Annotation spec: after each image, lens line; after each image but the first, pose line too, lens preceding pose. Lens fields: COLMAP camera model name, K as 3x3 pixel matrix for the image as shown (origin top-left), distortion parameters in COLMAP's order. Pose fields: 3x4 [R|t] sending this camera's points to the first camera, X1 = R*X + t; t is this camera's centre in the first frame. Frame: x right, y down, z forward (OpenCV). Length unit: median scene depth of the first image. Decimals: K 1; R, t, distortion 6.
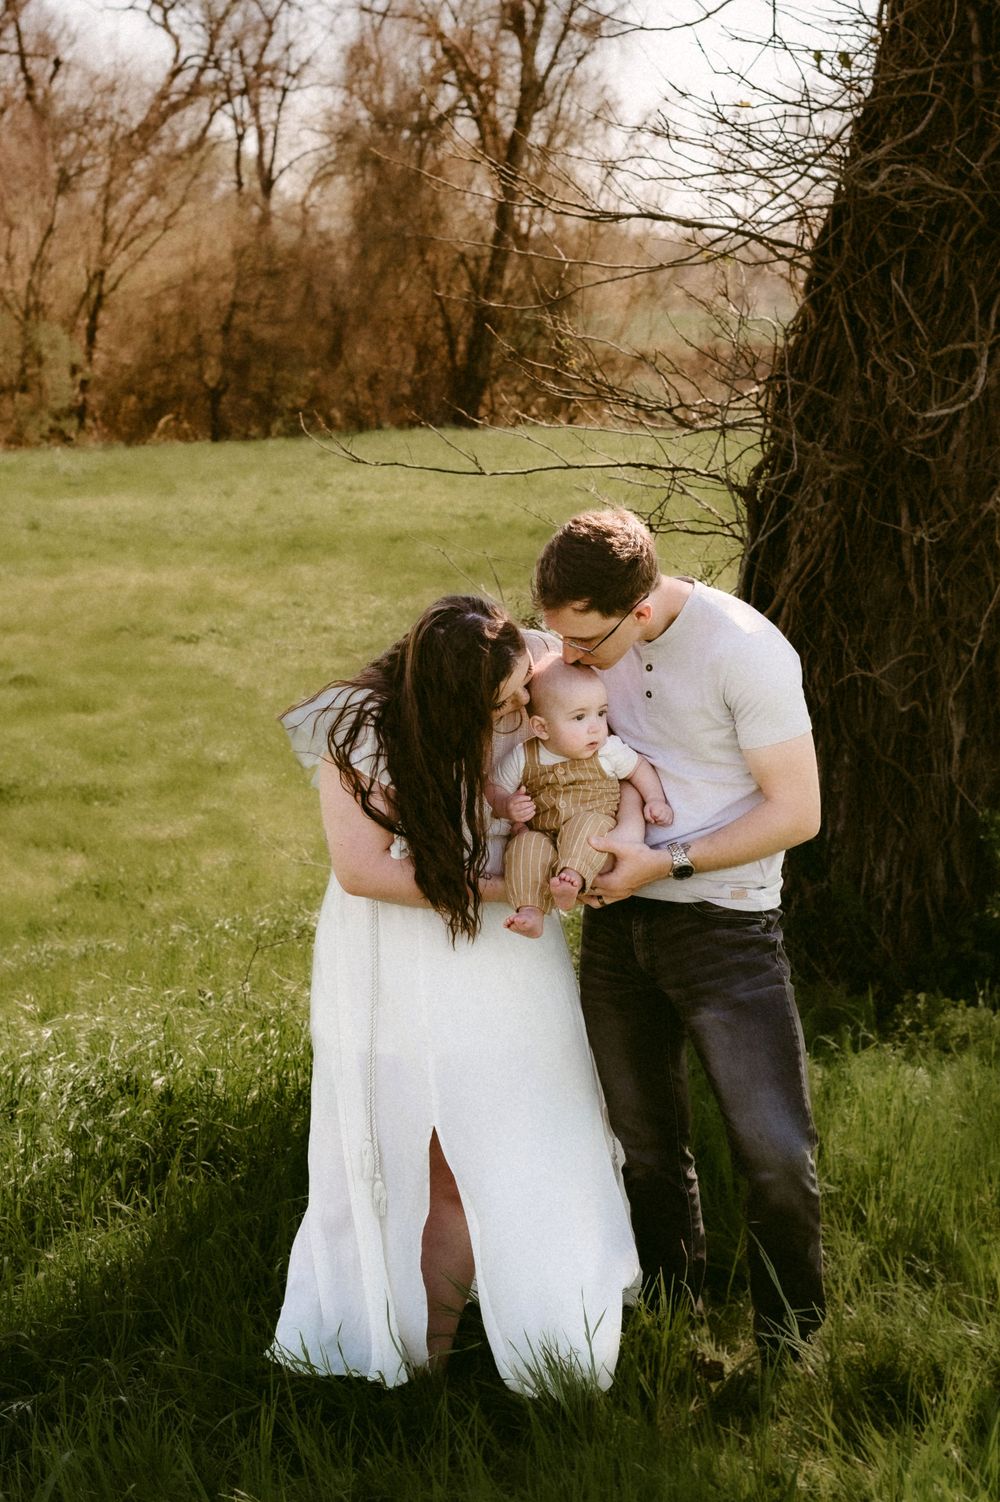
lens RADIAL K [[2603.9, 0, 502.2], [0, 2603.9, 749.2], [0, 0, 1]] dist [-0.025985, 0.000000]
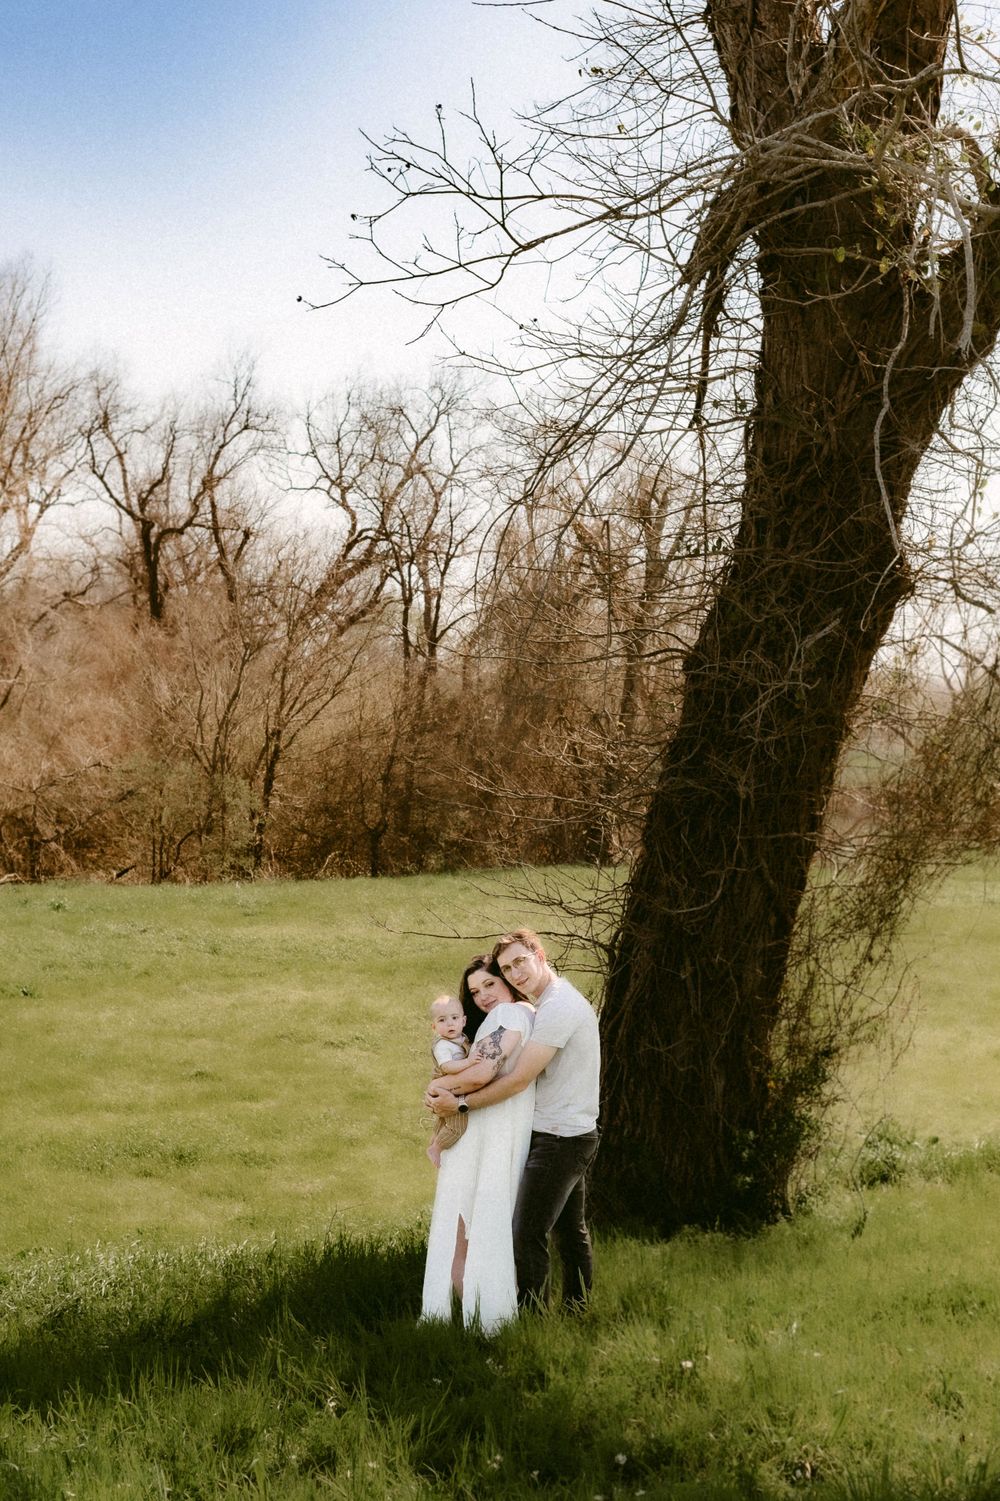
lens RADIAL K [[2602.1, 0, 498.0], [0, 2602.1, 750.1], [0, 0, 1]] dist [-0.025985, 0.000000]
pose [[0.997573, 0.001393, -0.069610, 0.024140], [-0.012502, 0.987133, -0.159409, 0.008909], [0.068492, 0.159893, 0.984755, -0.133728]]
